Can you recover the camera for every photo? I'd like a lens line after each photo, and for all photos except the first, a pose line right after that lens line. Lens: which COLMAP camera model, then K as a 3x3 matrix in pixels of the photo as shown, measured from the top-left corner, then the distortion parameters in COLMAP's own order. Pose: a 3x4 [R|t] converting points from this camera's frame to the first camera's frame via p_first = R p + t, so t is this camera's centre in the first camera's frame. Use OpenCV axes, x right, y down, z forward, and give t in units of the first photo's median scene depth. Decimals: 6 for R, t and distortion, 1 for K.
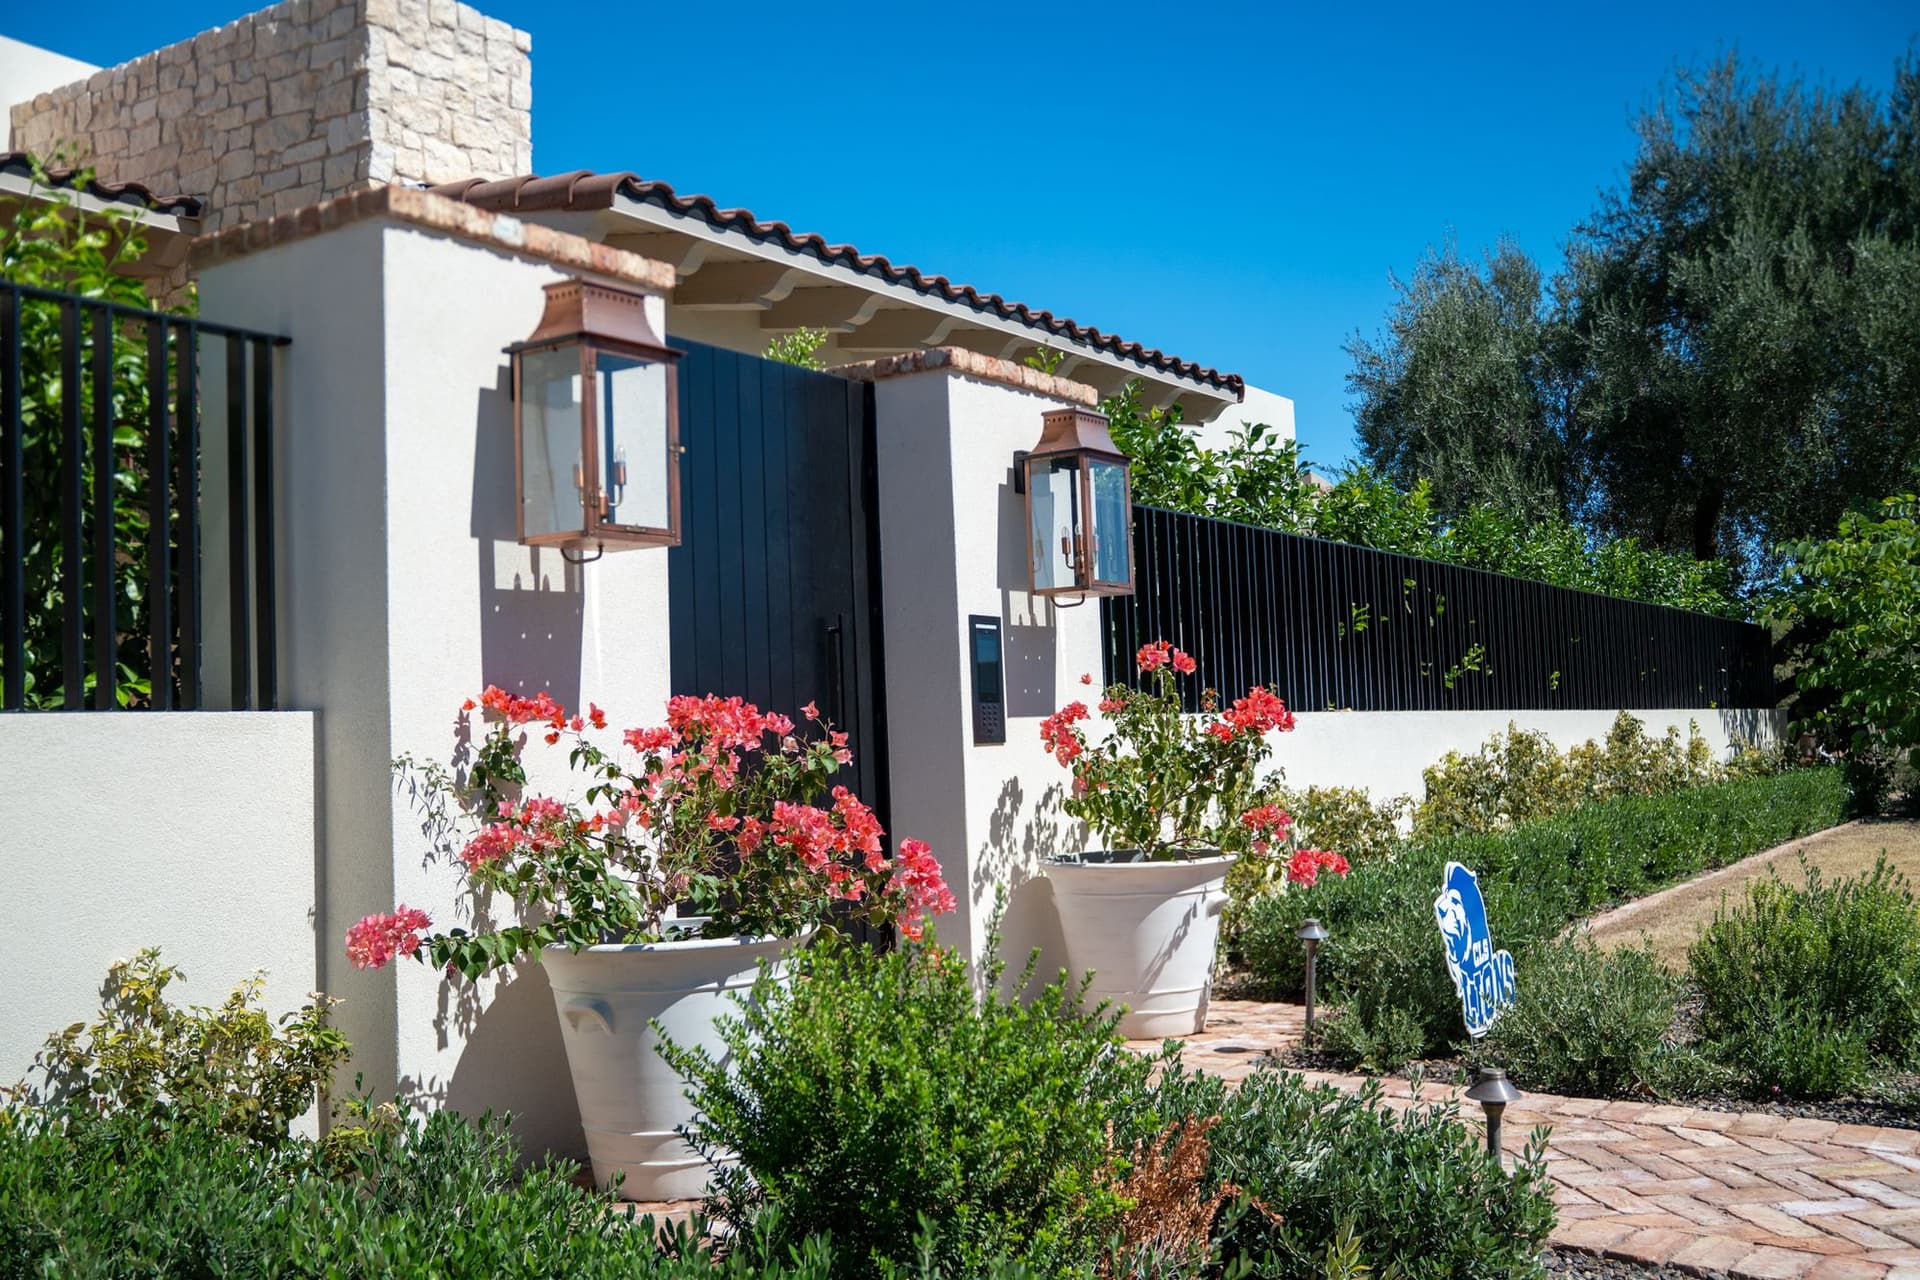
lens RADIAL K [[1870.7, 0, 960.0], [0, 1870.7, 640.0], [0, 0, 1]] dist [-0.135069, 0.266103]
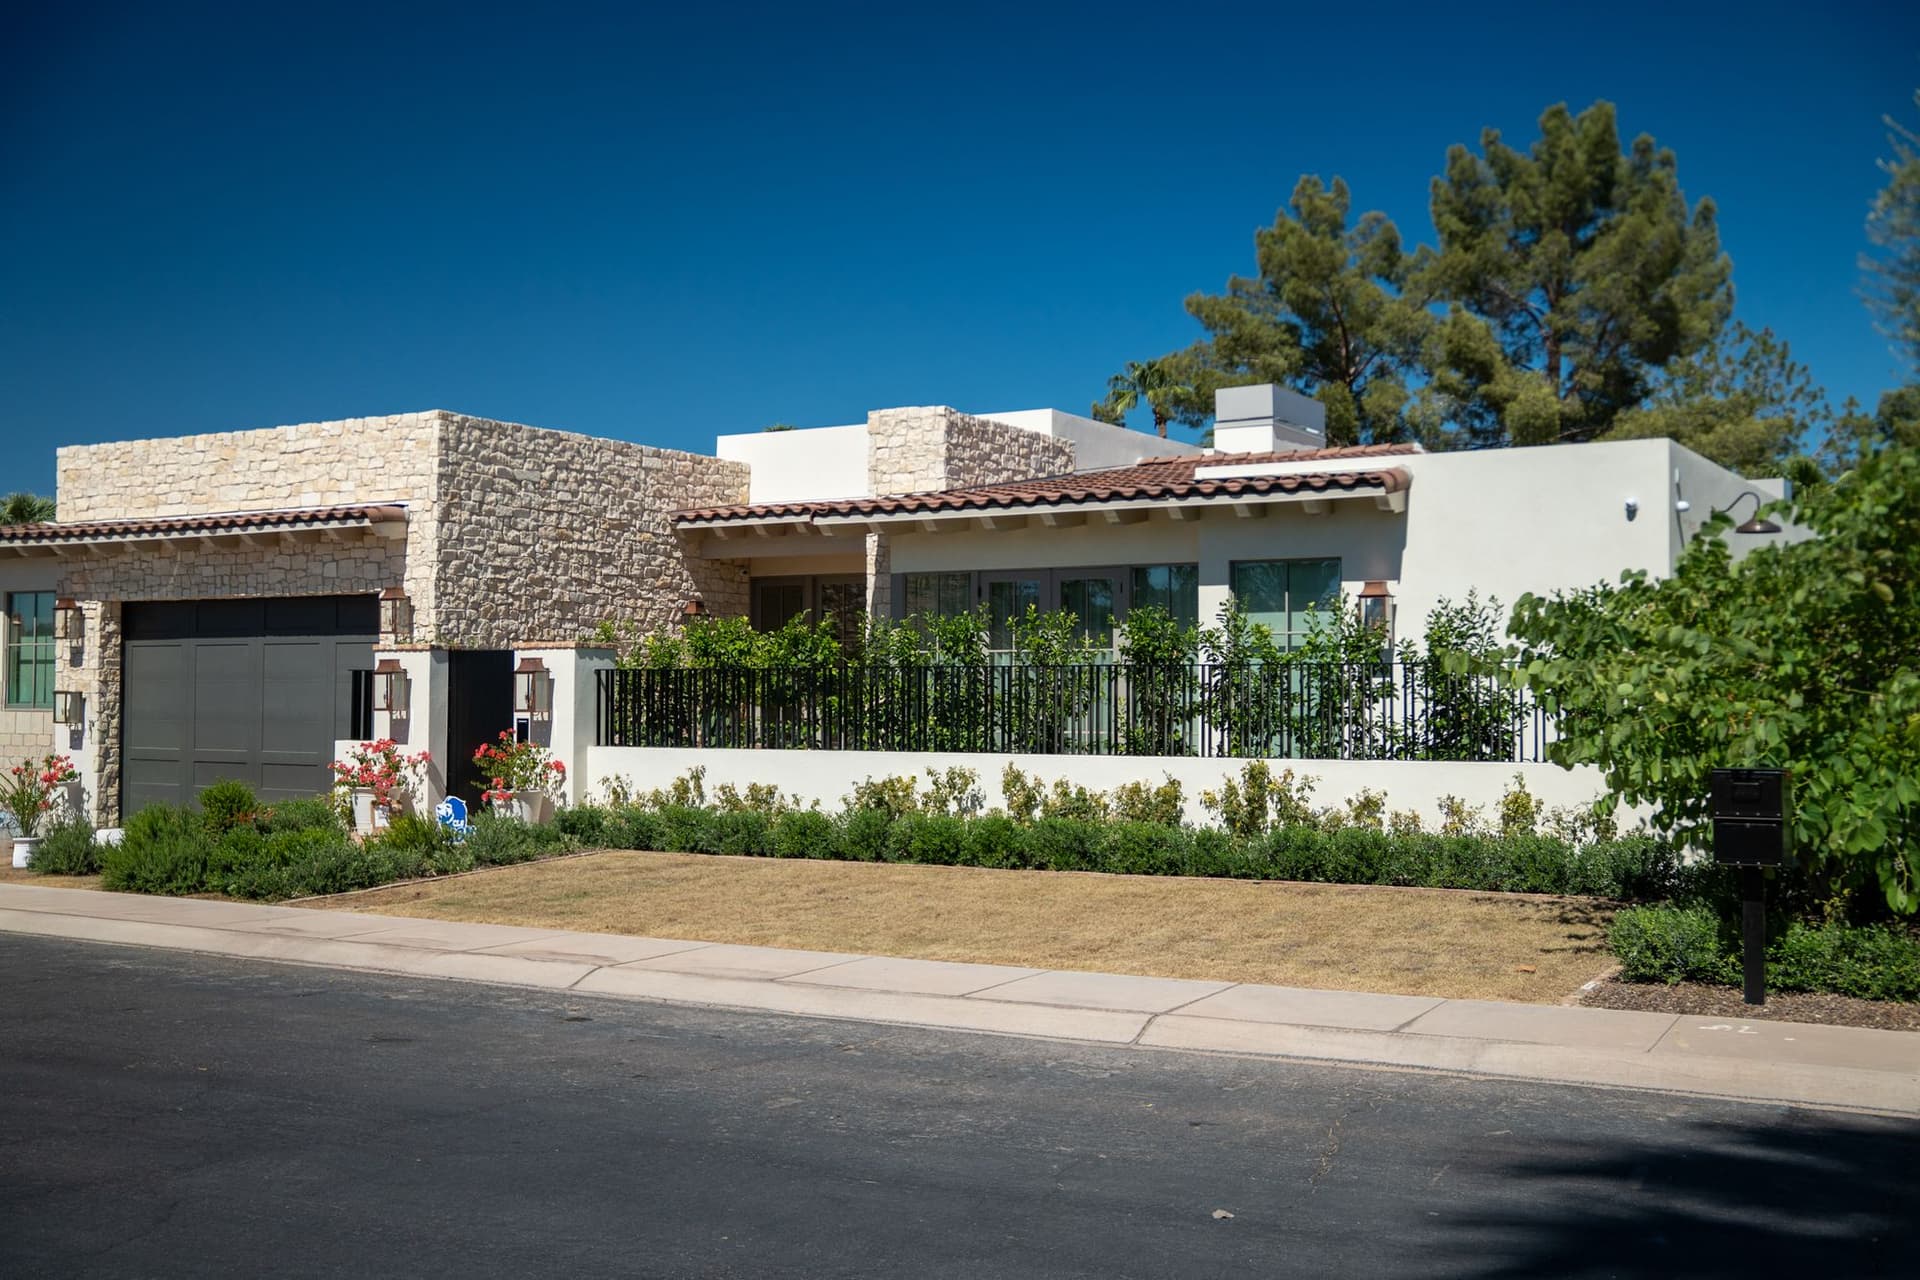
lens RADIAL K [[1870.7, 0, 960.0], [0, 1870.7, 640.0], [0, 0, 1]] dist [-0.135069, 0.266103]
pose [[0.060592, 0.005840, -0.998146, 2.254559], [0.055581, 0.998412, 0.009216, -0.092947], [0.996614, -0.056036, 0.060171, 1.029599]]
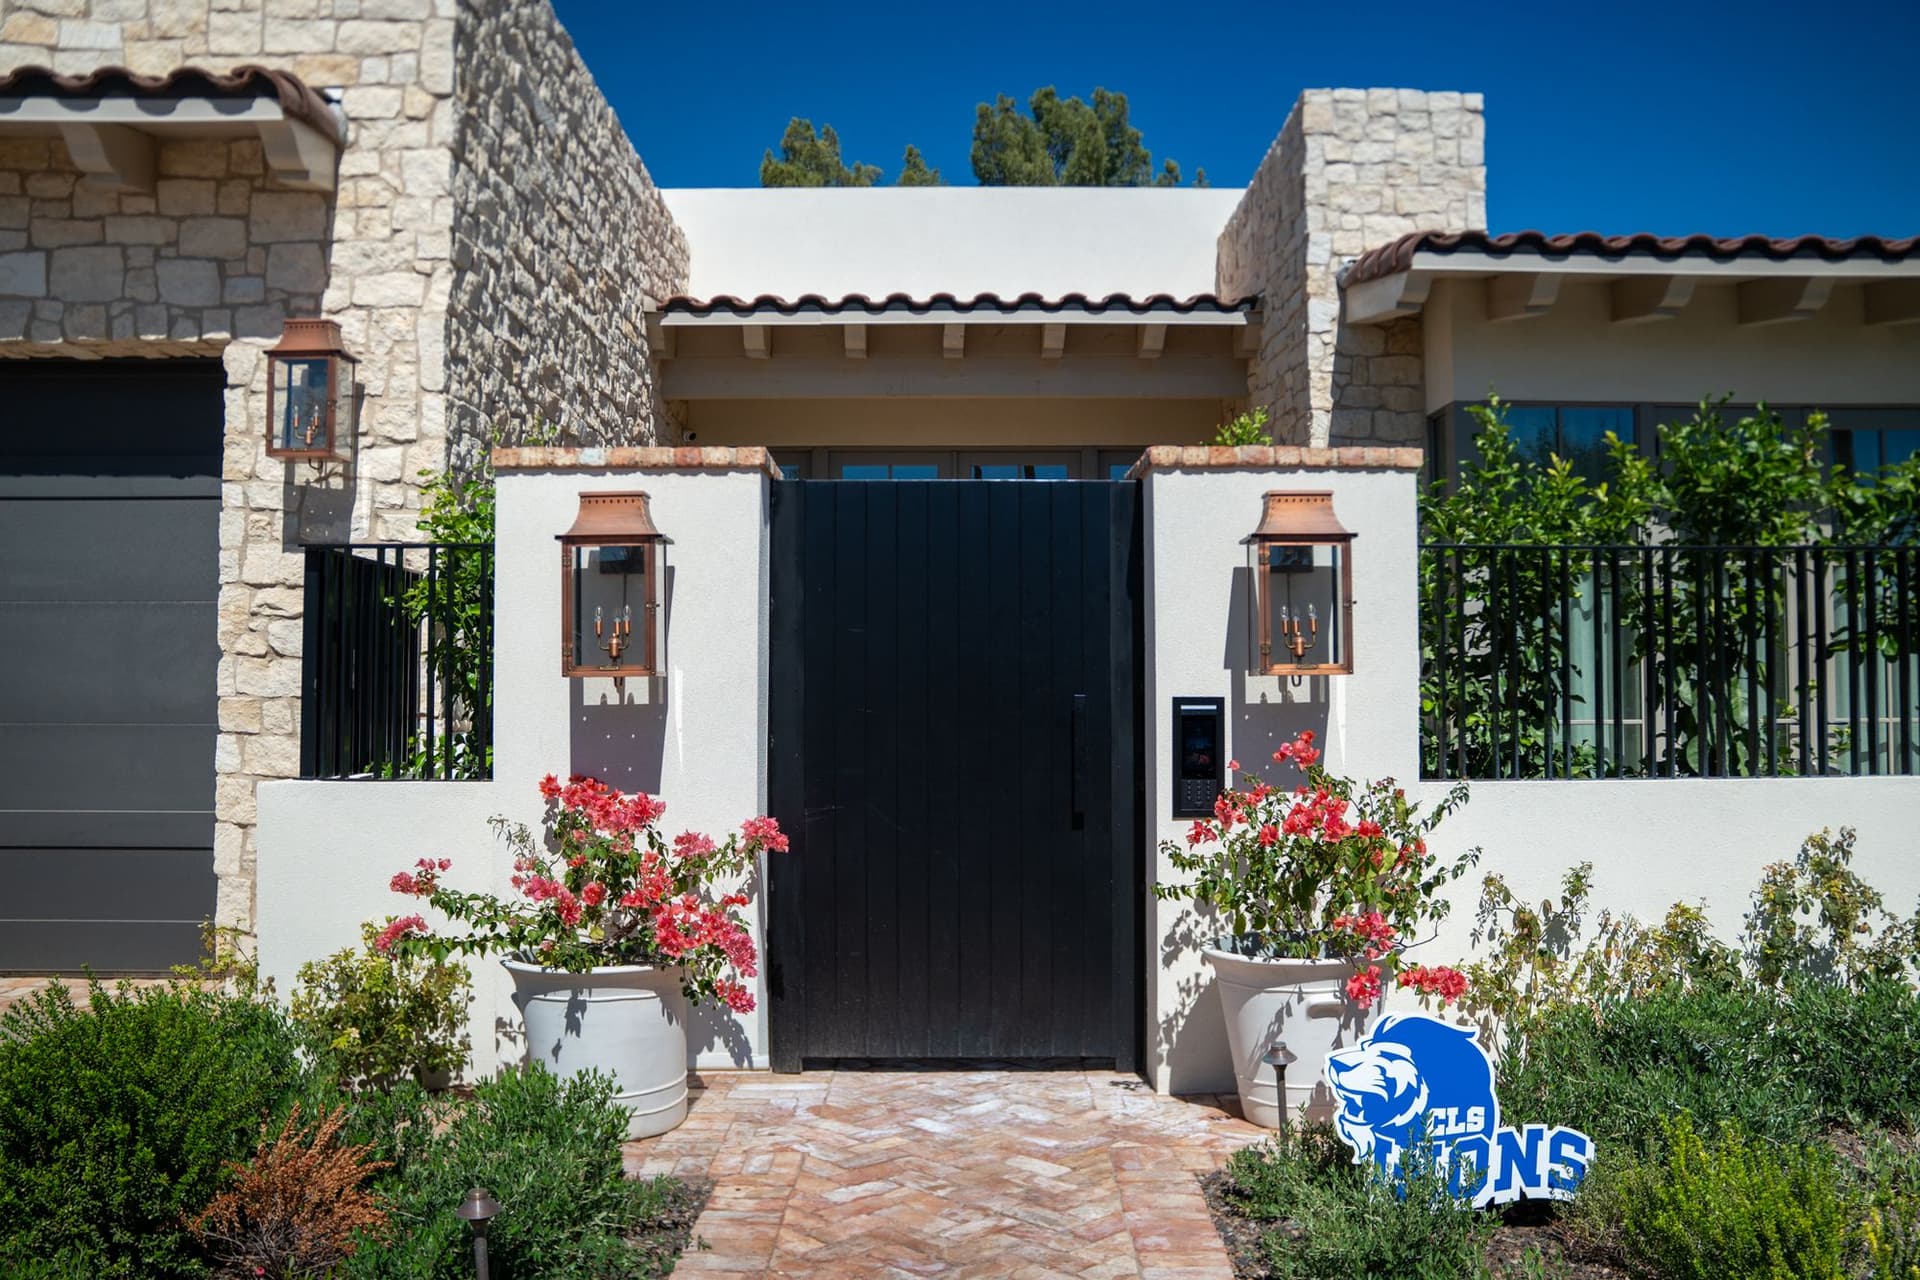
lens RADIAL K [[1643.0, 0, 960.0], [0, 1643.0, 640.0], [0, 0, 1]] dist [-0.172035, 0.180068]
pose [[0.556852, 0.002769, -0.830607, 0.449494], [0.033004, 0.999131, 0.025458, -0.046395], [0.829956, -0.041590, 0.556276, 0.239827]]
